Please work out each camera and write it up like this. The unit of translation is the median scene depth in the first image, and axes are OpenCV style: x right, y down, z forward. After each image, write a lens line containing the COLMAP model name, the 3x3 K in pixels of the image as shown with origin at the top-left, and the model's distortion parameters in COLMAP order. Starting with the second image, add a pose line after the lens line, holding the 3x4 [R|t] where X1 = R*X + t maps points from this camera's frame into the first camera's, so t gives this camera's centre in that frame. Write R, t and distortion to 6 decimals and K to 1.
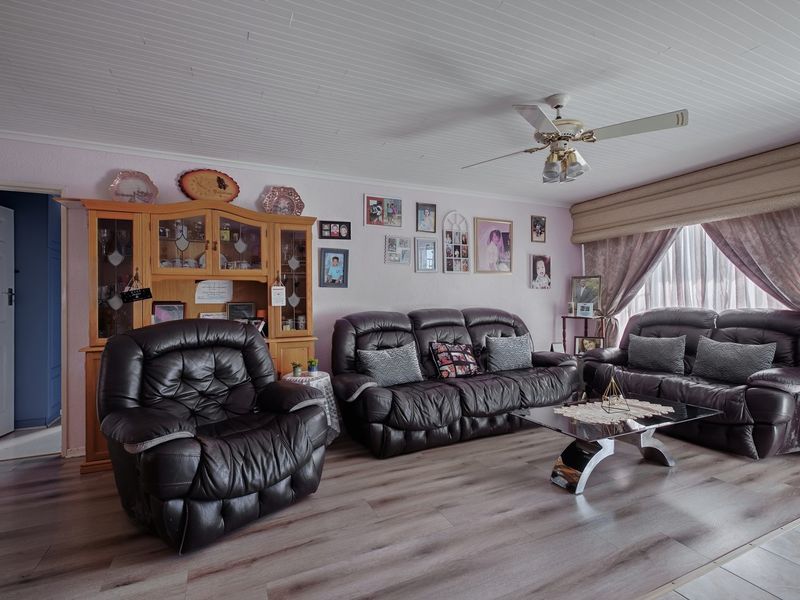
lens RADIAL K [[391.1, 0, 400.0], [0, 391.1, 300.0], [0, 0, 1]] dist [-0.009809, 0.000367]
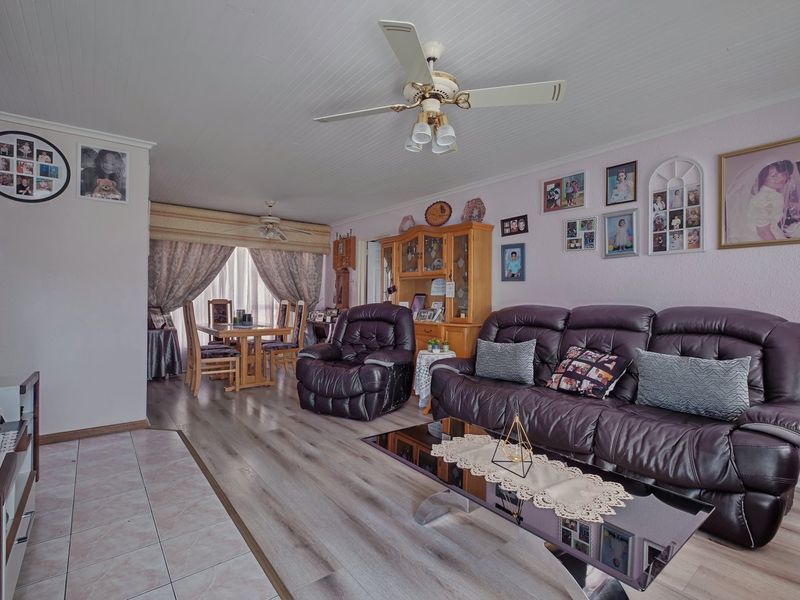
lens RADIAL K [[393.8, 0, 403.1], [0, 393.8, 294.0], [0, 0, 1]] dist [0.013825, -0.000031]
pose [[0.240863, 0.002178, -0.970557, 0.741091], [-0.013647, 0.999906, -0.001143, 0.006474], [0.970463, 0.013520, 0.240870, 0.443637]]
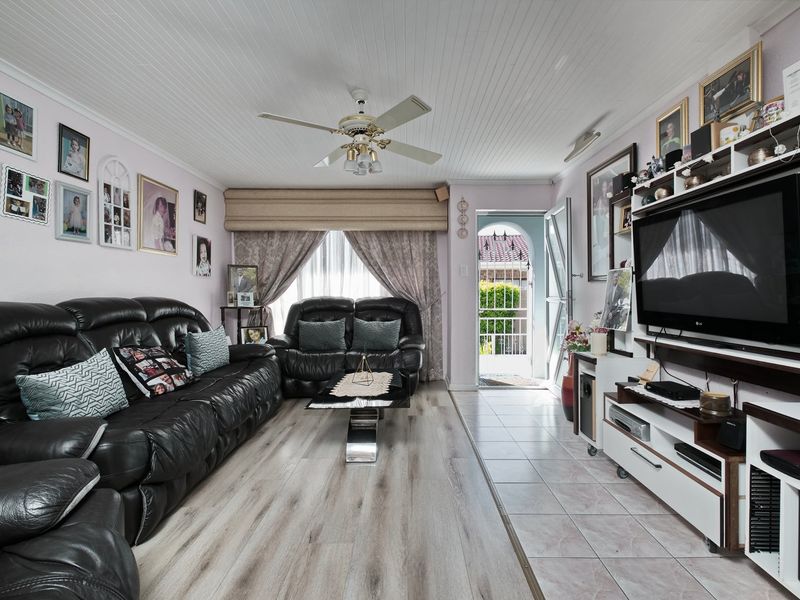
lens RADIAL K [[393.8, 0, 403.1], [0, 393.8, 294.0], [0, 0, 1]] dist [0.013825, -0.000031]
pose [[0.419159, 0.005266, 0.907897, -0.307553], [-0.004205, 0.999984, -0.003859, 0.016286], [-0.907903, -0.002200, 0.419175, 0.267325]]
